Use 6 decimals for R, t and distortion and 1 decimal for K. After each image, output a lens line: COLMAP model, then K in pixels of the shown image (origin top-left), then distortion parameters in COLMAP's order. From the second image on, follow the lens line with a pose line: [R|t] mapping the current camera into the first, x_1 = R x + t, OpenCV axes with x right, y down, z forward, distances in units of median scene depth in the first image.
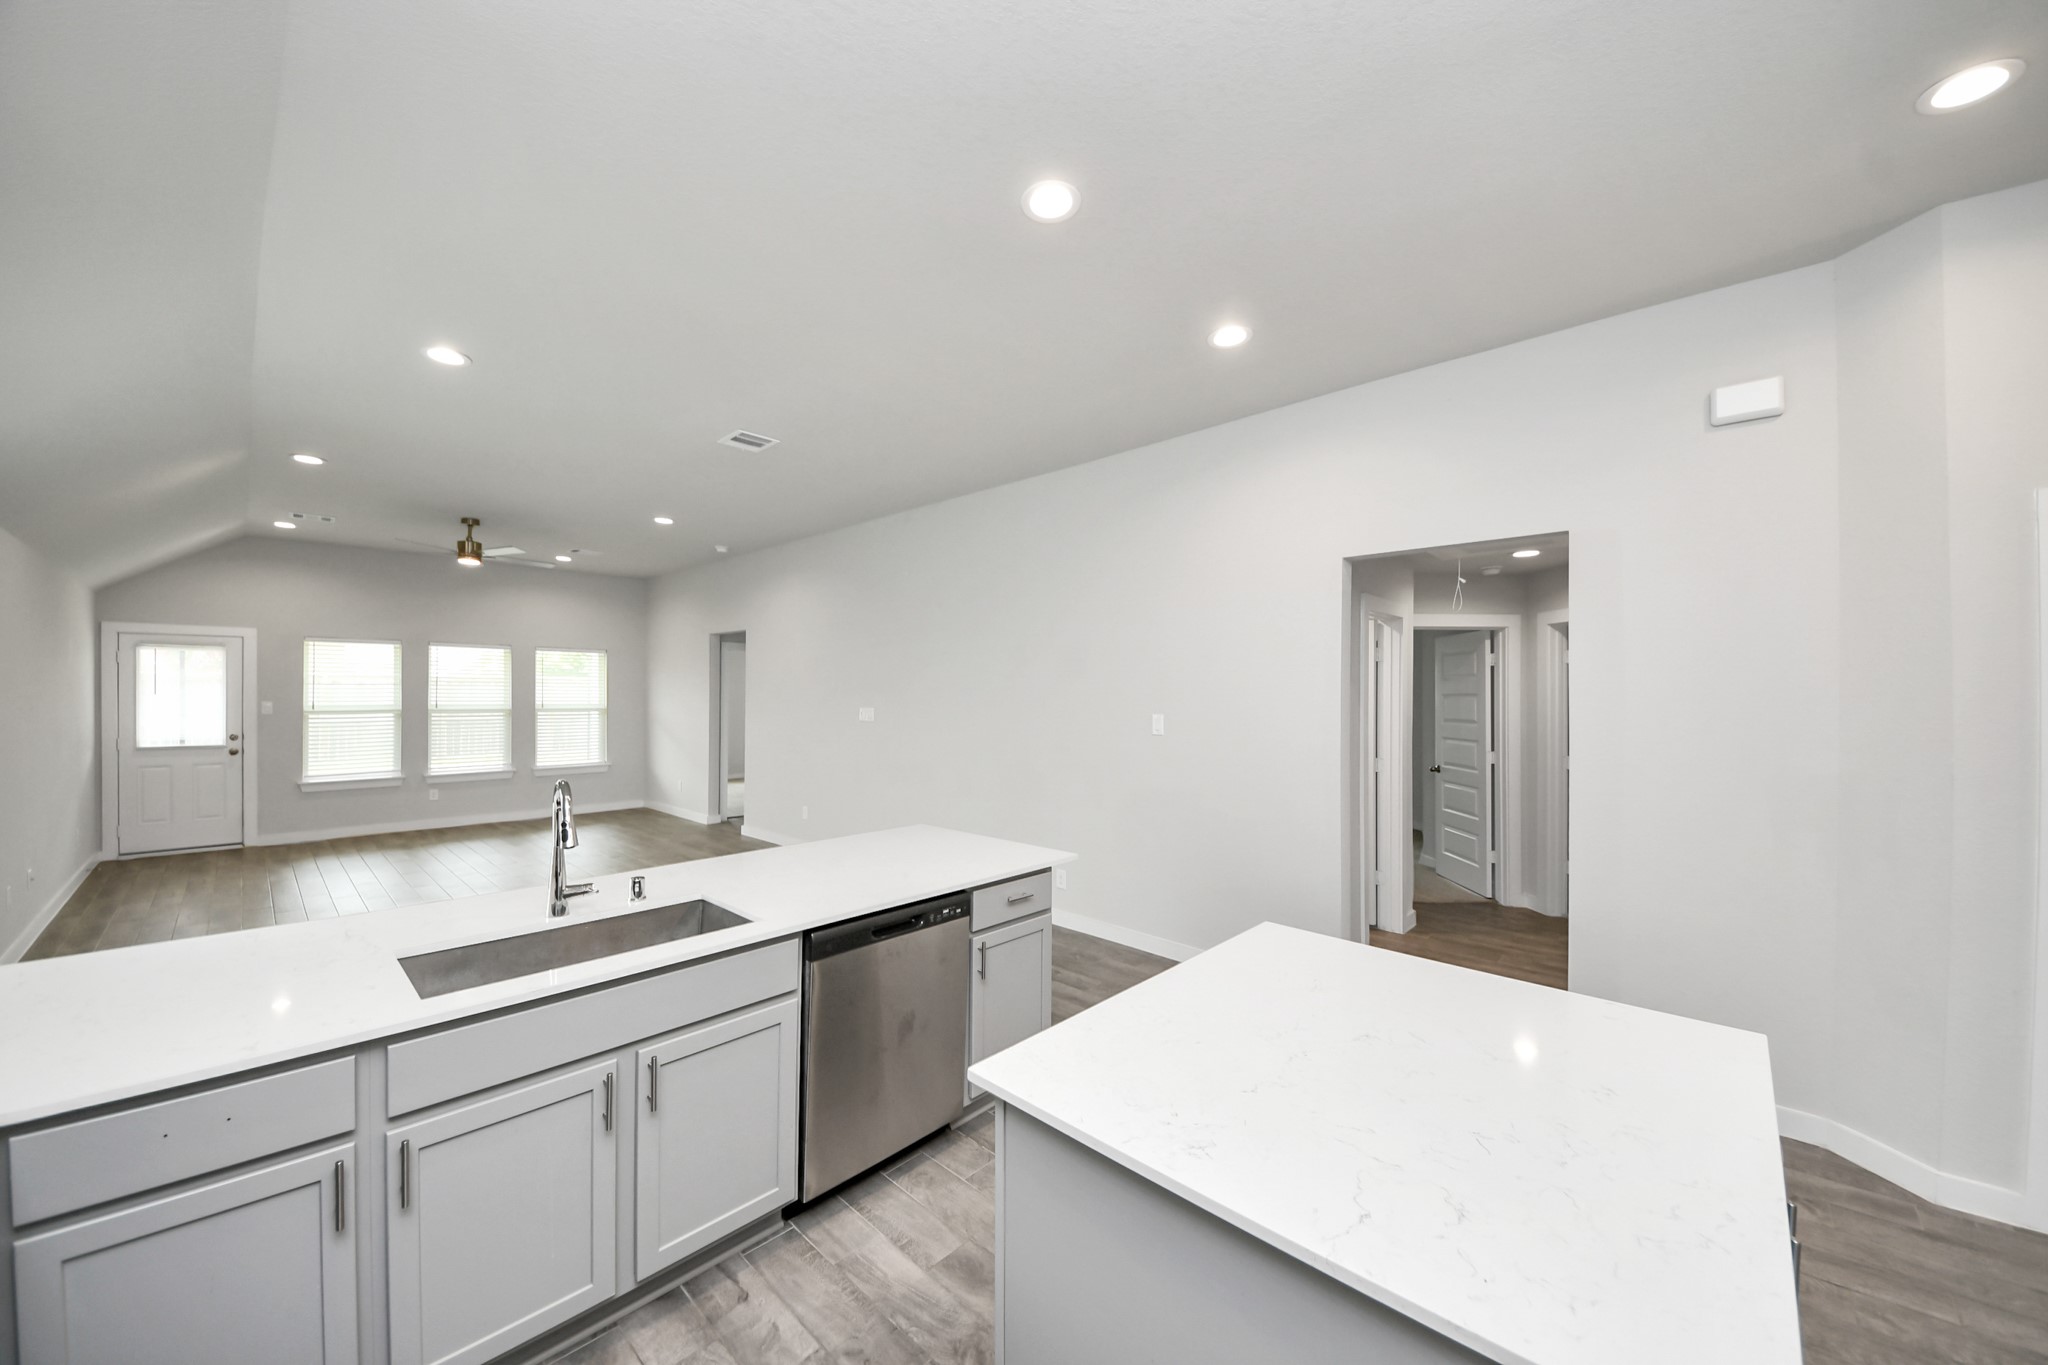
lens RADIAL K [[734.2, 0, 1027.8], [0, 734.2, 692.1], [0, 0, 1]] dist [0.016219, -0.011375]
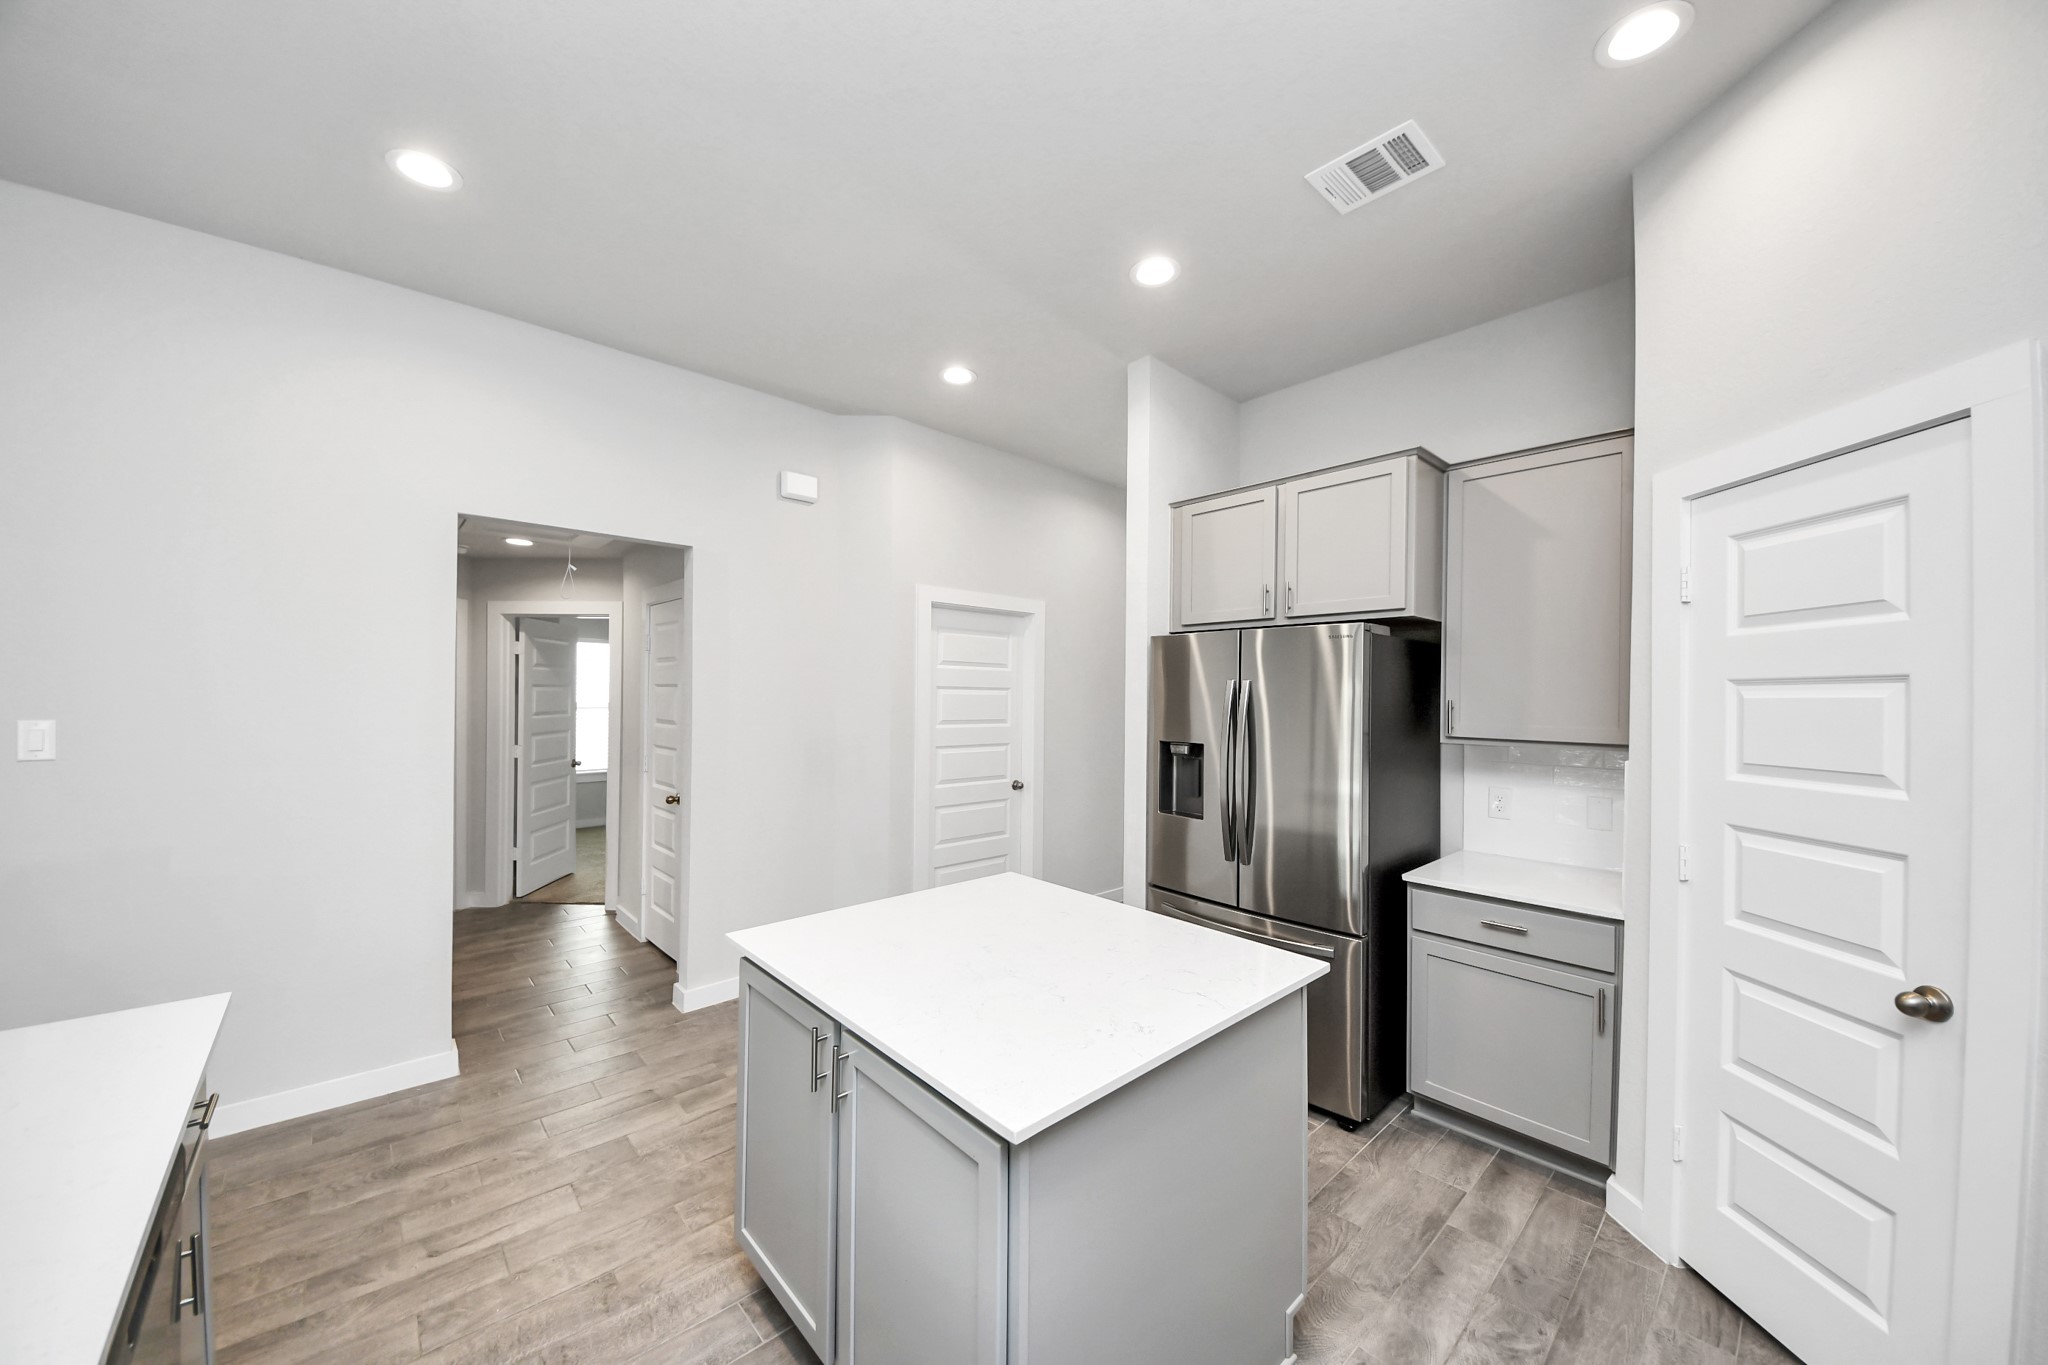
lens RADIAL K [[734.7, 0, 999.8], [0, 734.7, 686.4], [0, 0, 1]] dist [0.050524, -0.028032]
pose [[0.098794, 0.000858, 0.995108, -0.179446], [-0.009028, 0.999959, 0.000034, 0.000013], [-0.995067, -0.008987, 0.098798, 0.180698]]
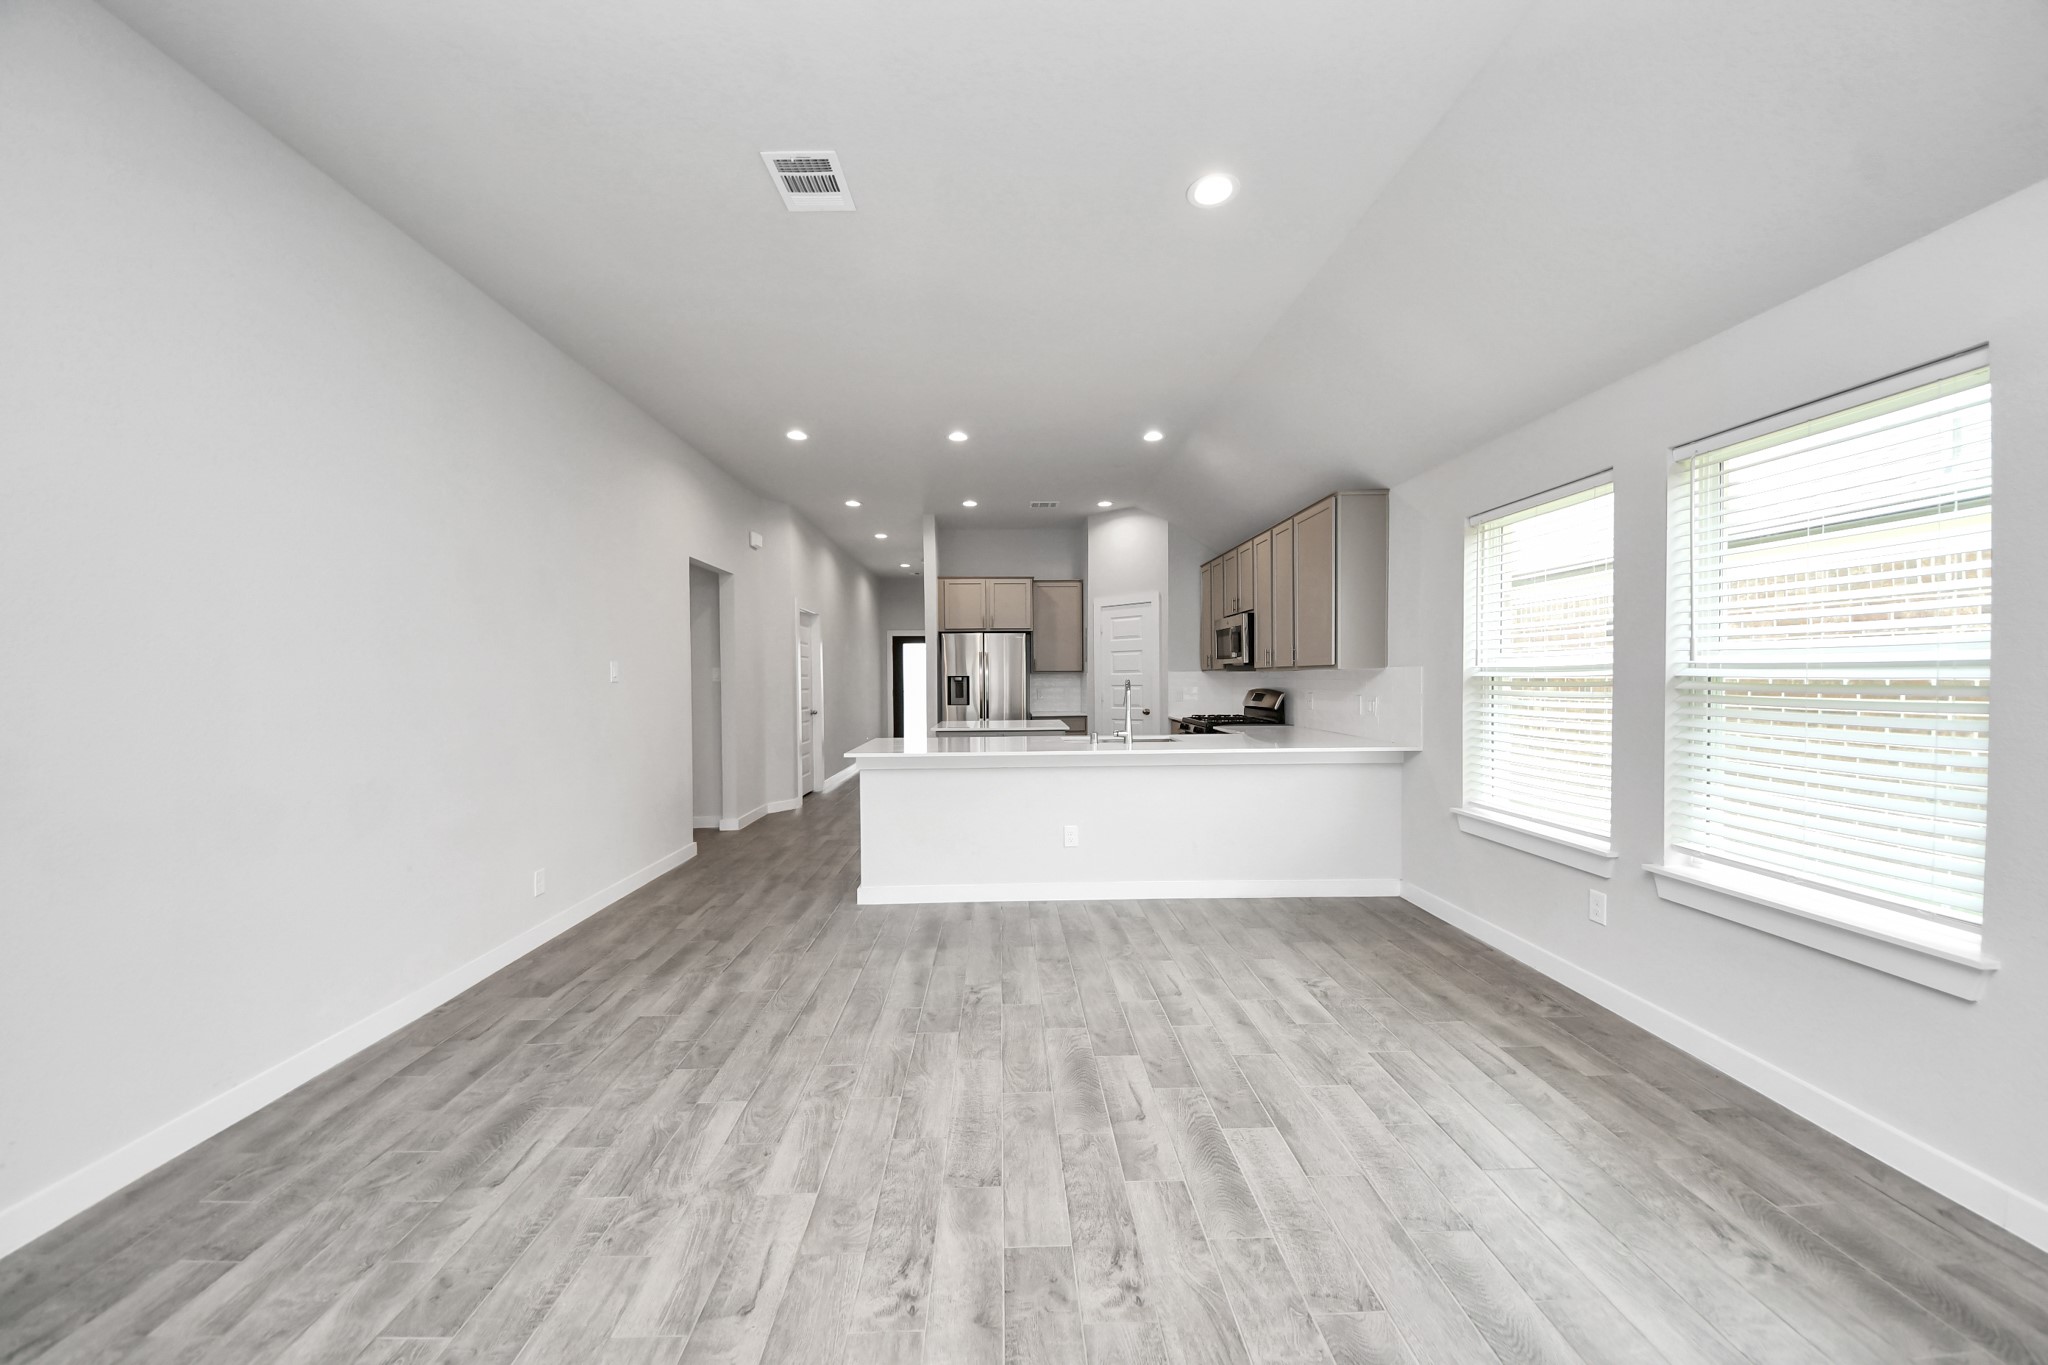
lens RADIAL K [[721.1, 0, 1019.7], [0, 721.1, 689.6], [0, 0, 1]] dist [0.008657, -0.011481]
pose [[-0.698672, -0.010877, 0.715360, -0.574637], [0.004082, 0.999808, 0.019189, 0.031545], [-0.715431, 0.016327, -0.698493, 0.808897]]
